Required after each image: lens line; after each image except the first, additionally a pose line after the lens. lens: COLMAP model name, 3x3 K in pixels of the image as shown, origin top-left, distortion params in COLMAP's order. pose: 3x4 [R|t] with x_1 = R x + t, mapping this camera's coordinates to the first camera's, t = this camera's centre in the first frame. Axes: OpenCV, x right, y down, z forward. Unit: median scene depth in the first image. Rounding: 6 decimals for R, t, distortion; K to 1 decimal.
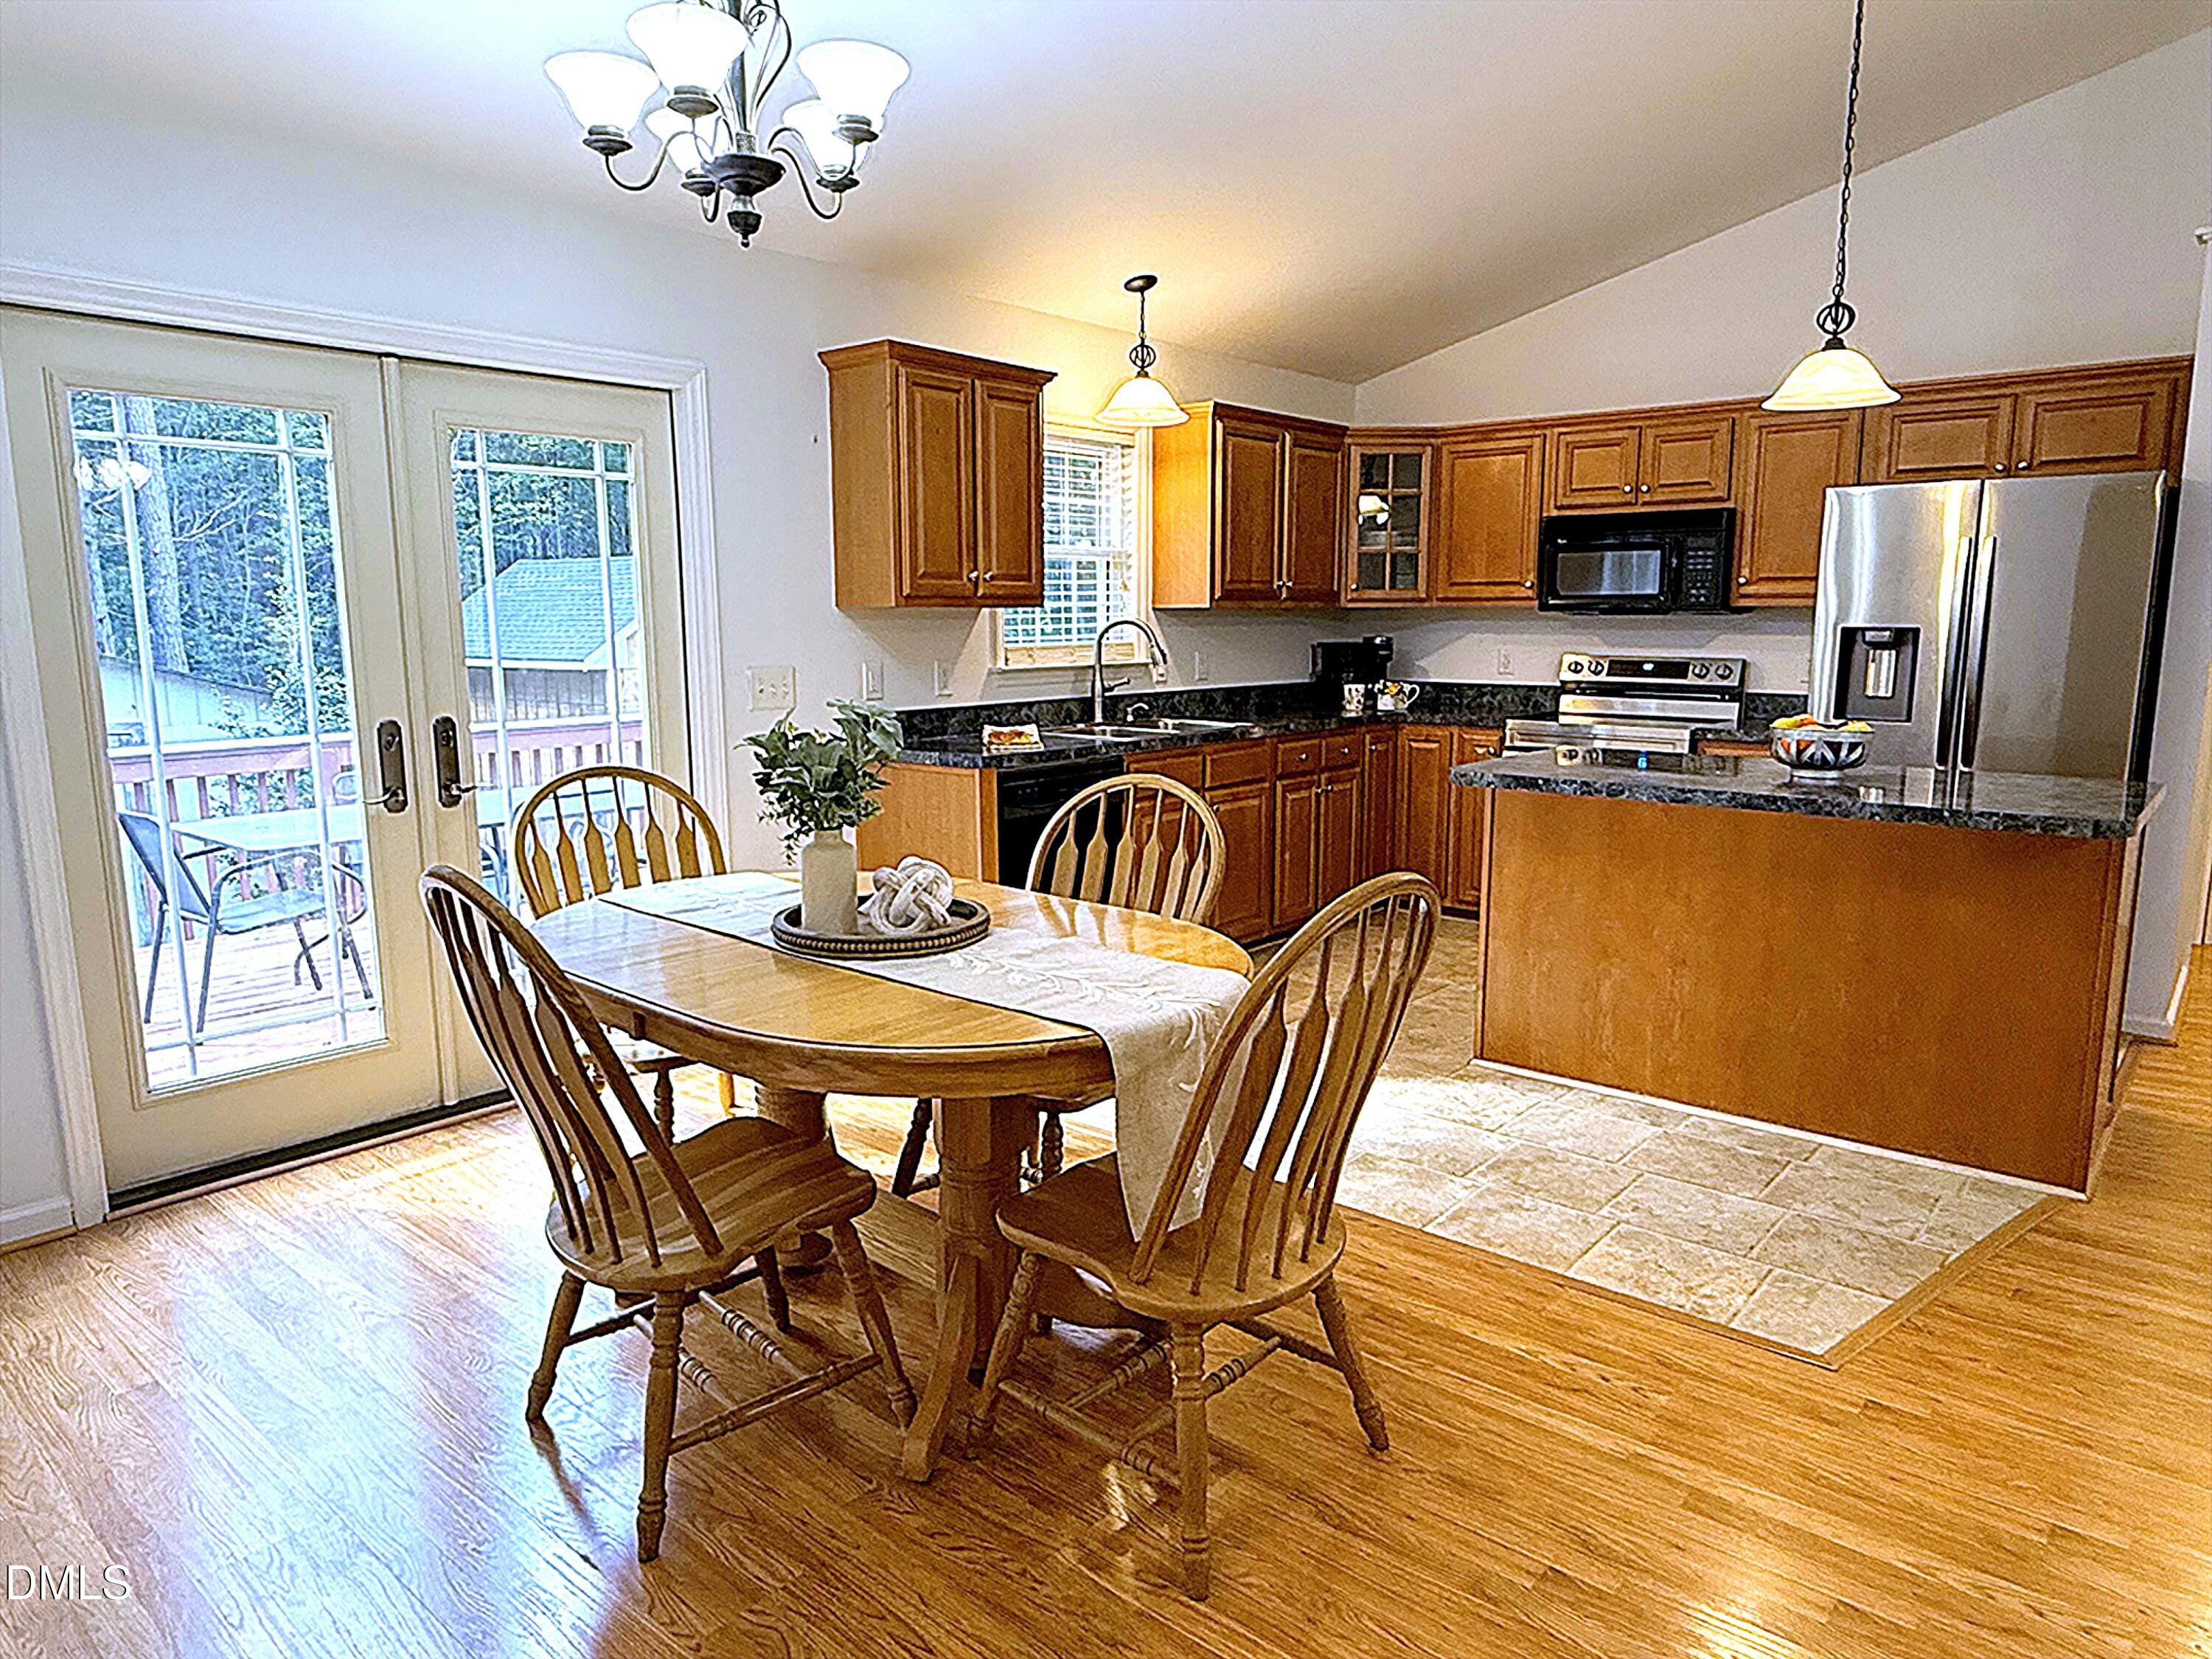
lens RADIAL K [[1343.2, 0, 1094.3], [0, 1343.2, 836.2], [0, 0, 1]] dist [0.005317, 0.001392]
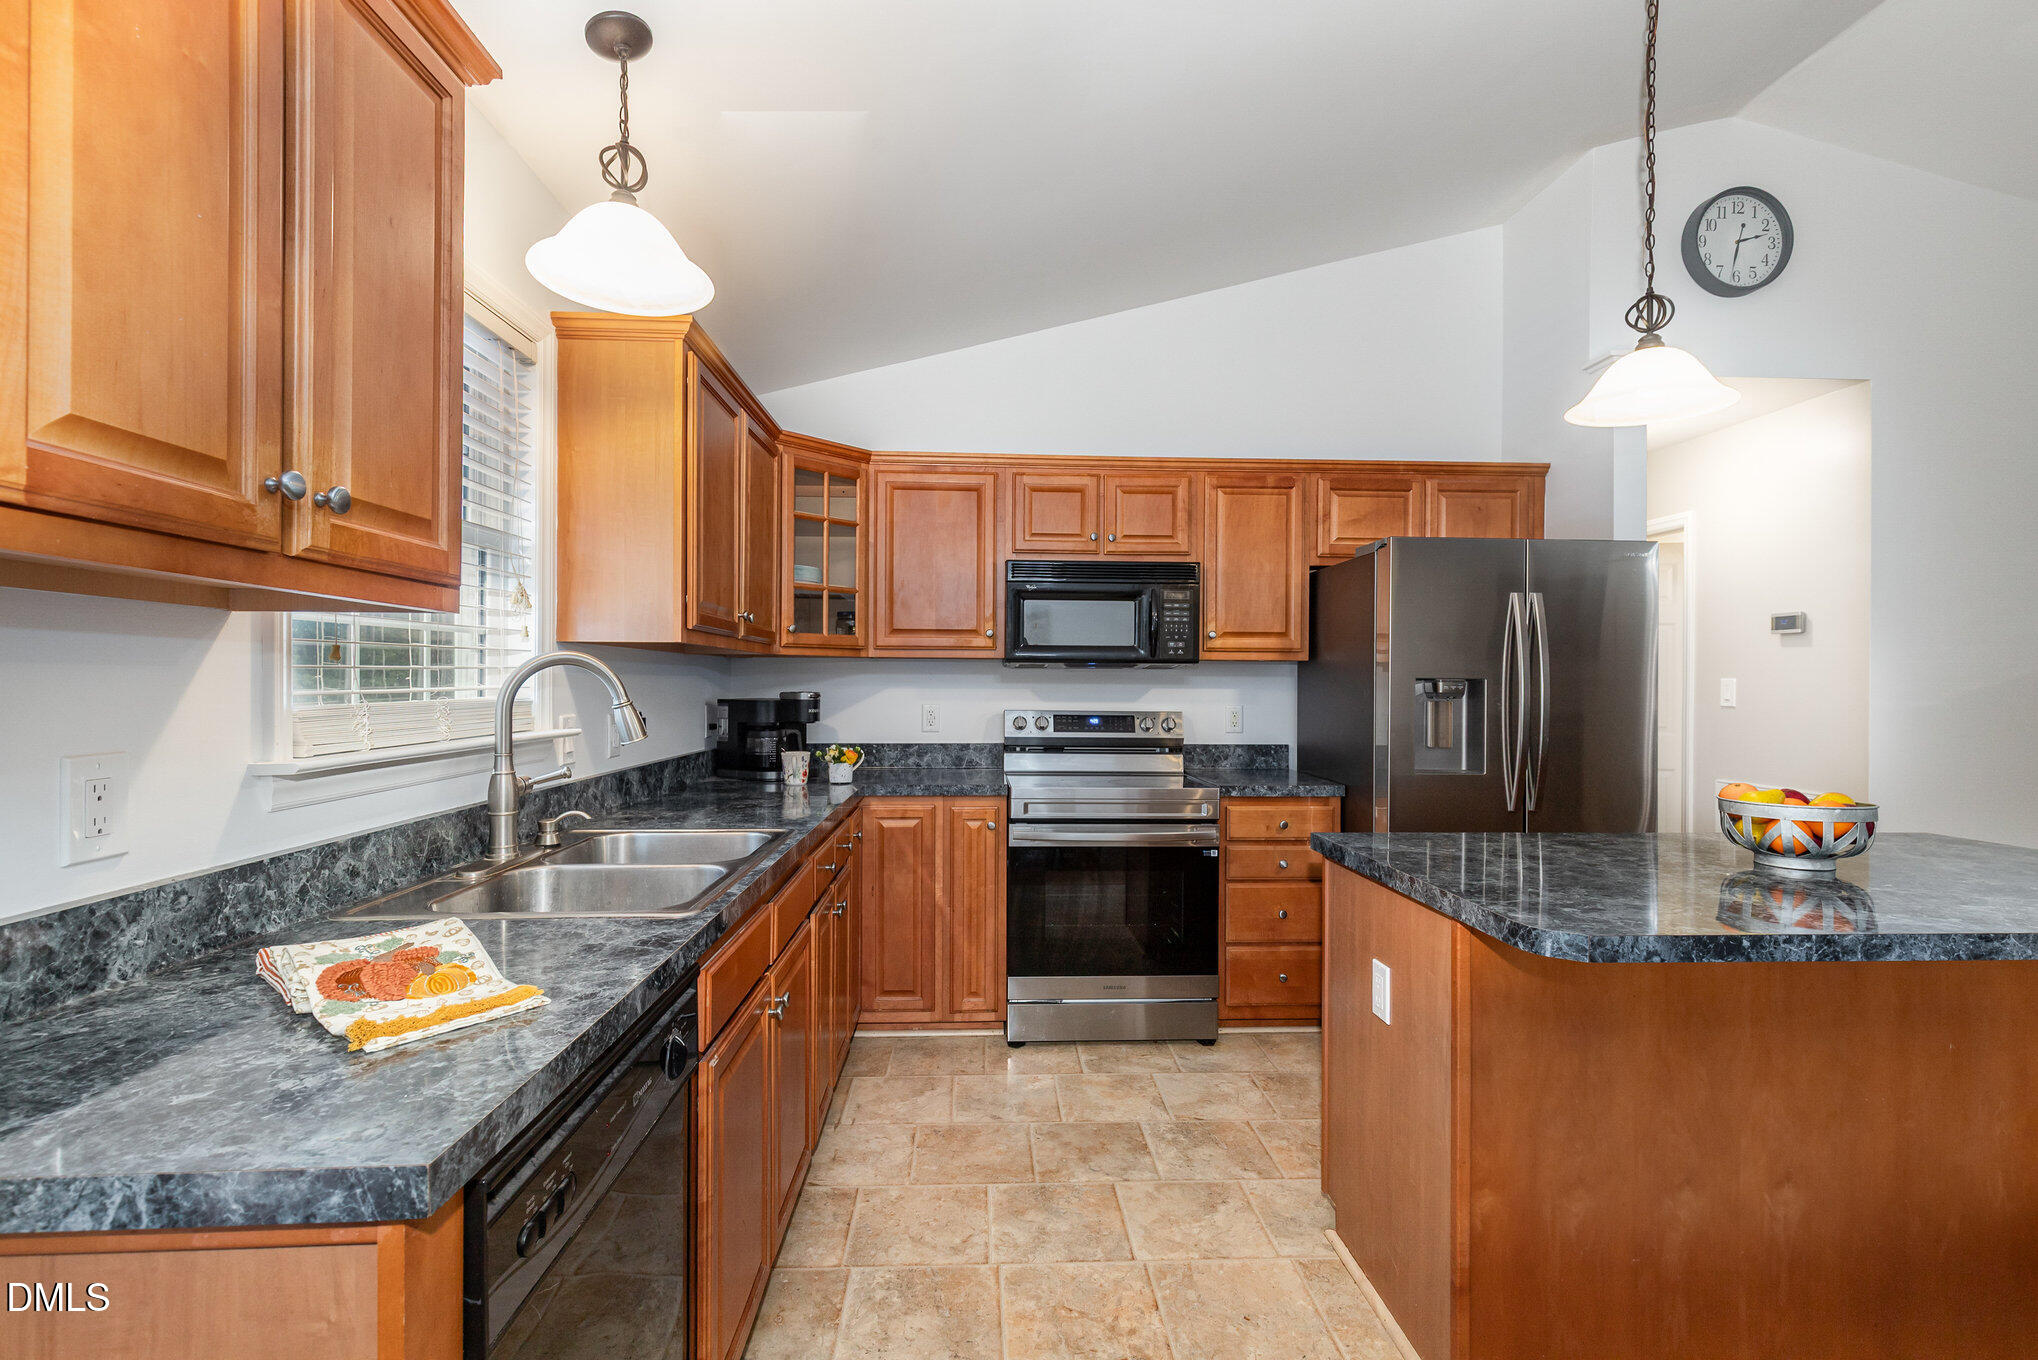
lens RADIAL K [[926.4, 0, 1025.5], [0, 926.4, 680.3], [0, 0, 1]] dist [0.011868, -0.000193]
pose [[0.726043, 0.008464, 0.687597, -0.086964], [0.105089, 0.986813, -0.123112, -0.080563], [-0.679572, 0.161644, 0.715579, 0.568028]]
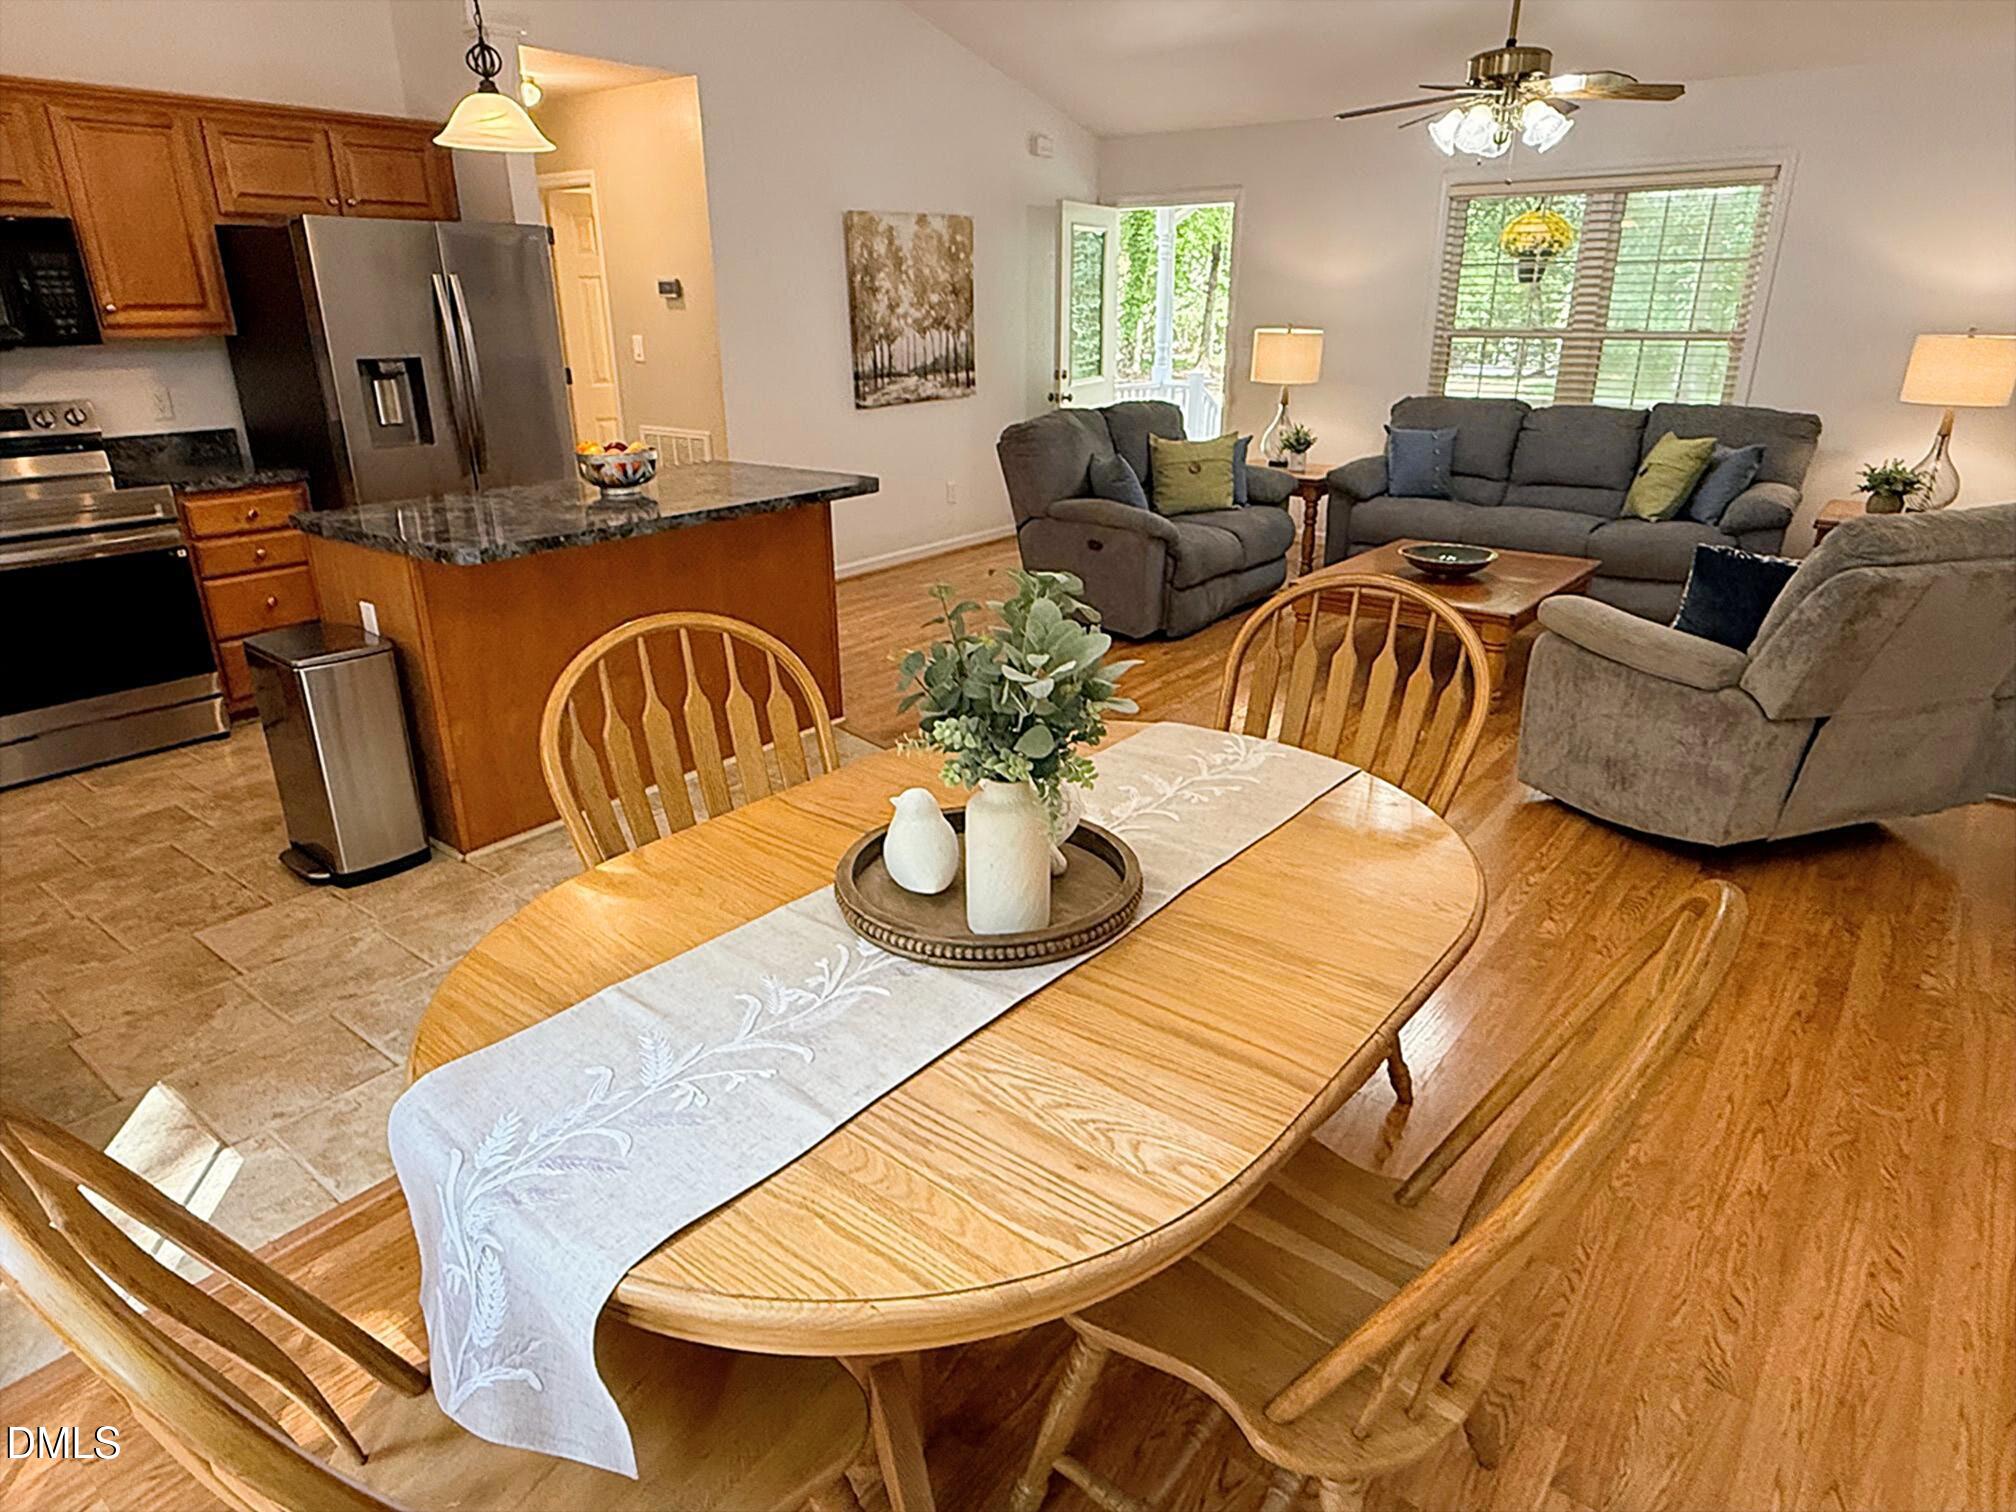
lens RADIAL K [[1224.2, 0, 997.4], [0, 1224.2, 762.1], [0, 0, 1]] dist [0.005317, 0.001392]
pose [[-0.024791, -0.355629, 0.934298, -0.360819], [0.171925, 0.919144, 0.354422, -0.096023], [-0.984798, 0.169416, 0.038355, 0.422218]]
